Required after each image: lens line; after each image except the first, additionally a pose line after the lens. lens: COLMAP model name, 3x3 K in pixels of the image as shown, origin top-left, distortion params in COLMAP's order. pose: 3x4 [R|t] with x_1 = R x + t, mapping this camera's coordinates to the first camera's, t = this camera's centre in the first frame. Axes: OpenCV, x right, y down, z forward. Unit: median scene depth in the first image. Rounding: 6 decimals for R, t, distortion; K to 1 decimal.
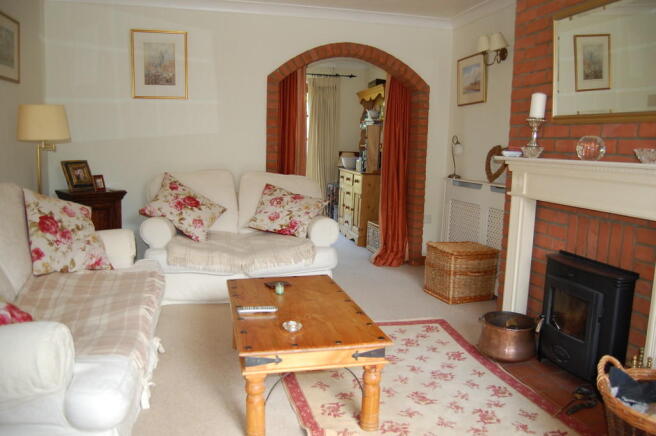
lens RADIAL K [[532.9, 0, 328.0], [0, 532.9, 218.0], [0, 0, 1]] dist [-0.063867, 0.004866]
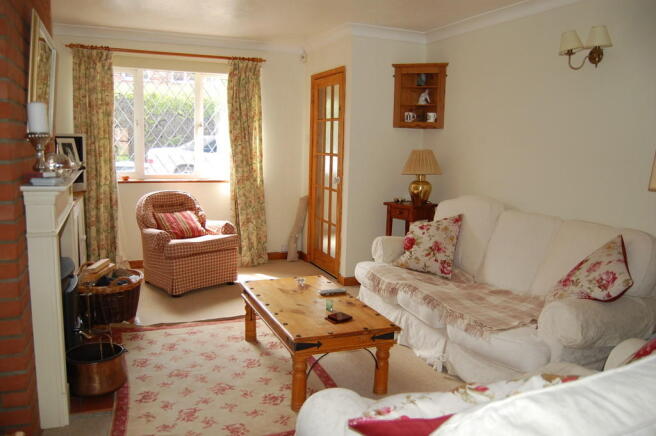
lens RADIAL K [[532.9, 0, 328.0], [0, 532.9, 218.0], [0, 0, 1]] dist [-0.063867, 0.004866]
pose [[-0.985564, -0.025852, -0.167317, 0.109322], [-0.070162, 0.961780, 0.264682, -0.354019], [0.154080, 0.272601, -0.949710, 2.142506]]
